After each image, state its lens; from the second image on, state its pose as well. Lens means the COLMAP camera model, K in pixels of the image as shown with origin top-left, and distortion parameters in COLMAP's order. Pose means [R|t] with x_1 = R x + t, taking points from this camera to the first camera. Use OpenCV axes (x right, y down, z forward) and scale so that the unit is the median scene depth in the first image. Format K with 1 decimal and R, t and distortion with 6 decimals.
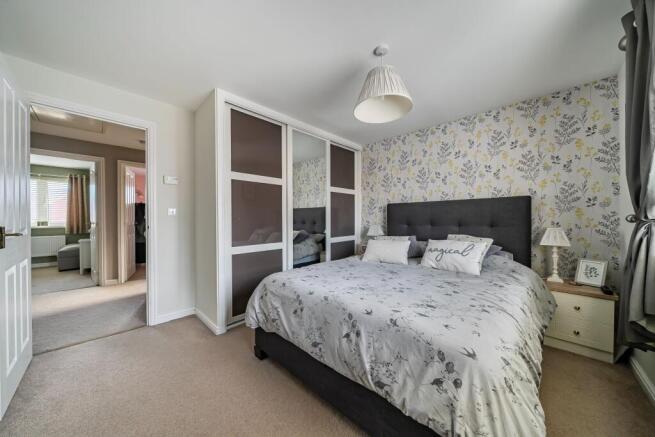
lens RADIAL K [[222.3, 0, 321.1], [0, 222.3, 218.0], [0, 0, 1]] dist [-0.001624, -0.000172]
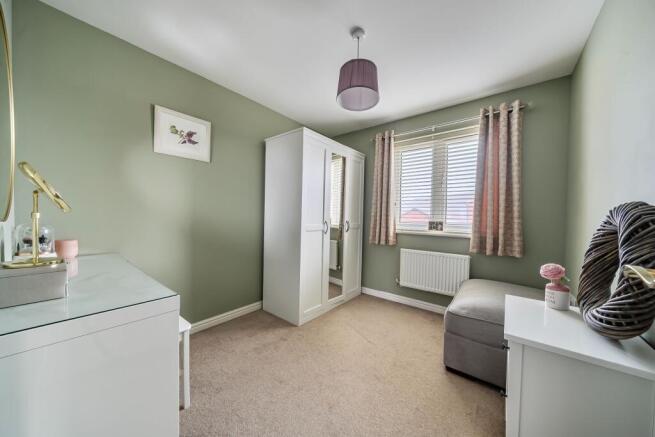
lens RADIAL K [[222.3, 0, 320.6], [0, 222.3, 219.4], [0, 0, 1]] dist [-0.001624, -0.000172]
pose [[0.082459, 0.012192, -0.996520, -0.742771], [-0.032253, 0.999434, 0.009558, 0.012973], [0.996072, 0.031353, 0.082806, 0.669199]]
